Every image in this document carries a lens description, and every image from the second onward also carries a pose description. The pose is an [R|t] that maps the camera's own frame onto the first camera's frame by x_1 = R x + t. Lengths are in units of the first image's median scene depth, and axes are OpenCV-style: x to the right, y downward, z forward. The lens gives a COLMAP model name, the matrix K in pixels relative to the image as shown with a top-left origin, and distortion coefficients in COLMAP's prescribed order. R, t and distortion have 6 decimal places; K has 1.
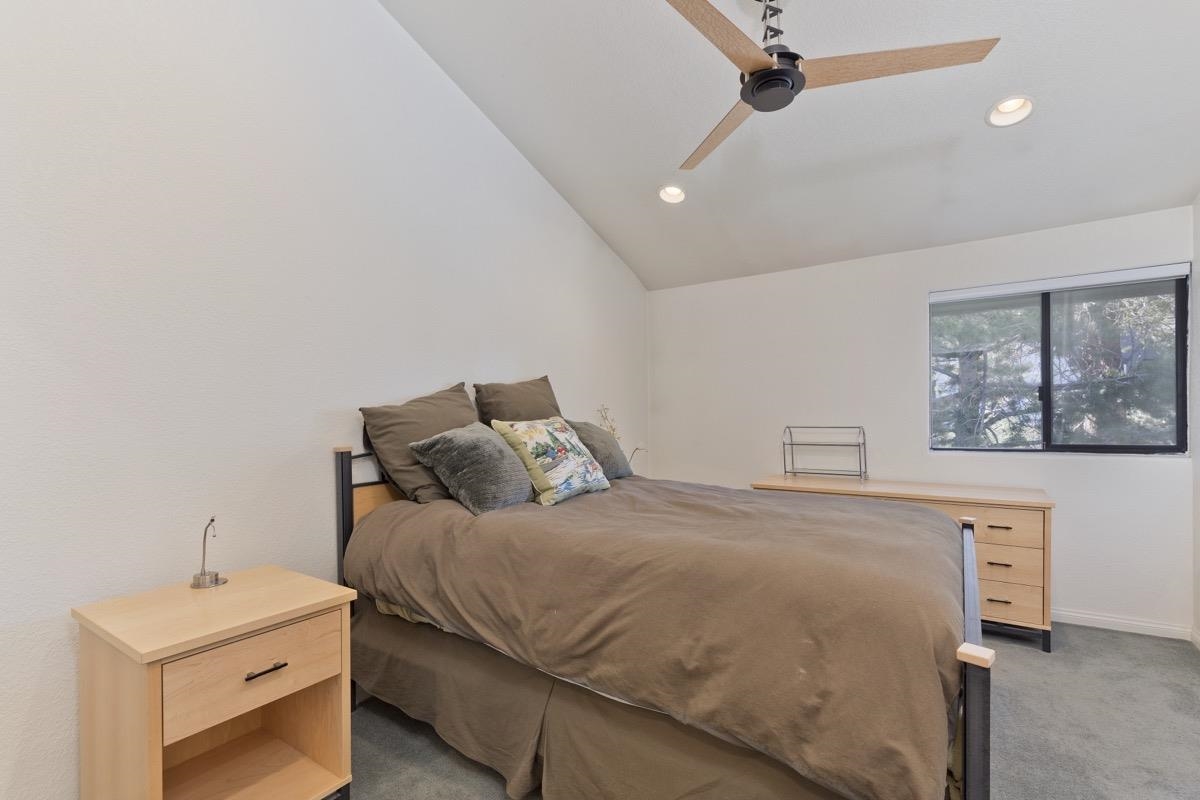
lens RADIAL K [[543.0, 0, 600.8], [0, 543.0, 402.7], [0, 0, 1]] dist [0.003462, -0.000373]
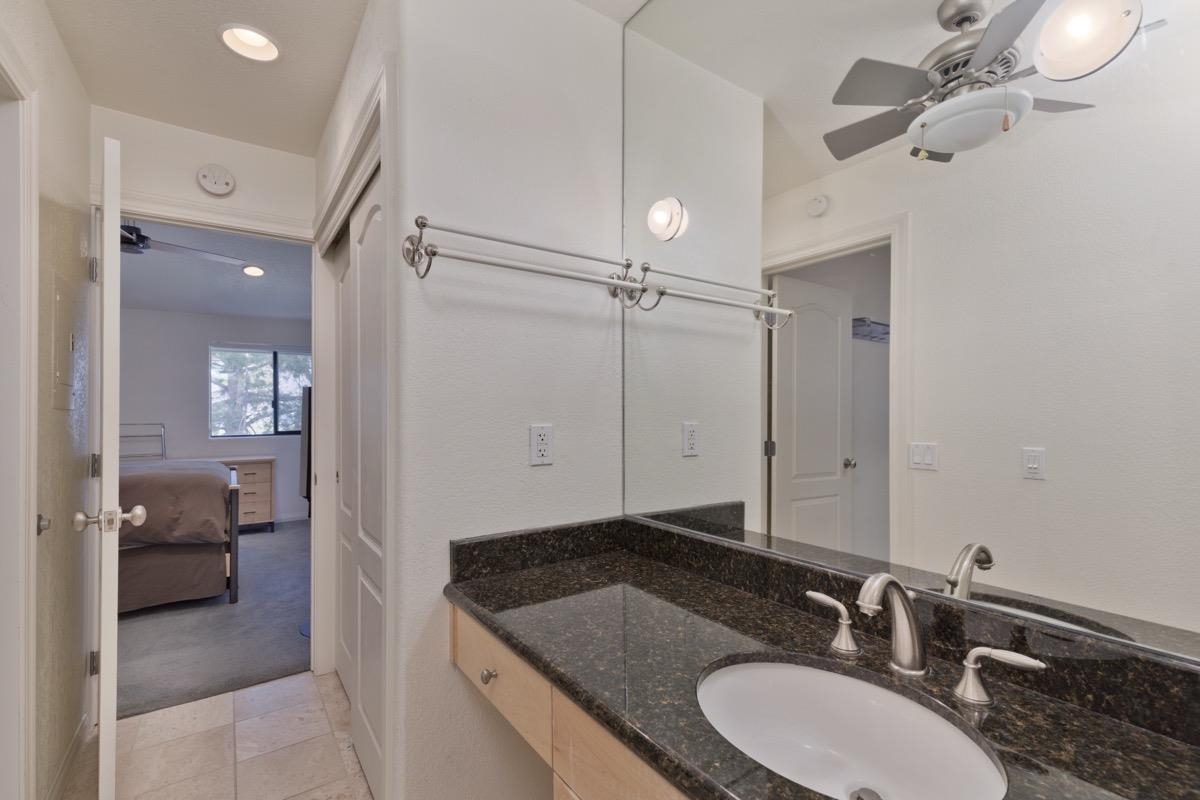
lens RADIAL K [[543.0, 0, 600.8], [0, 543.0, 402.7], [0, 0, 1]] dist [0.003462, -0.000373]
pose [[0.375994, 0.008476, 0.926583, -0.250639], [-0.002288, 0.999964, -0.008219, -0.002860], [-0.926619, 0.000970, 0.376000, -0.375259]]
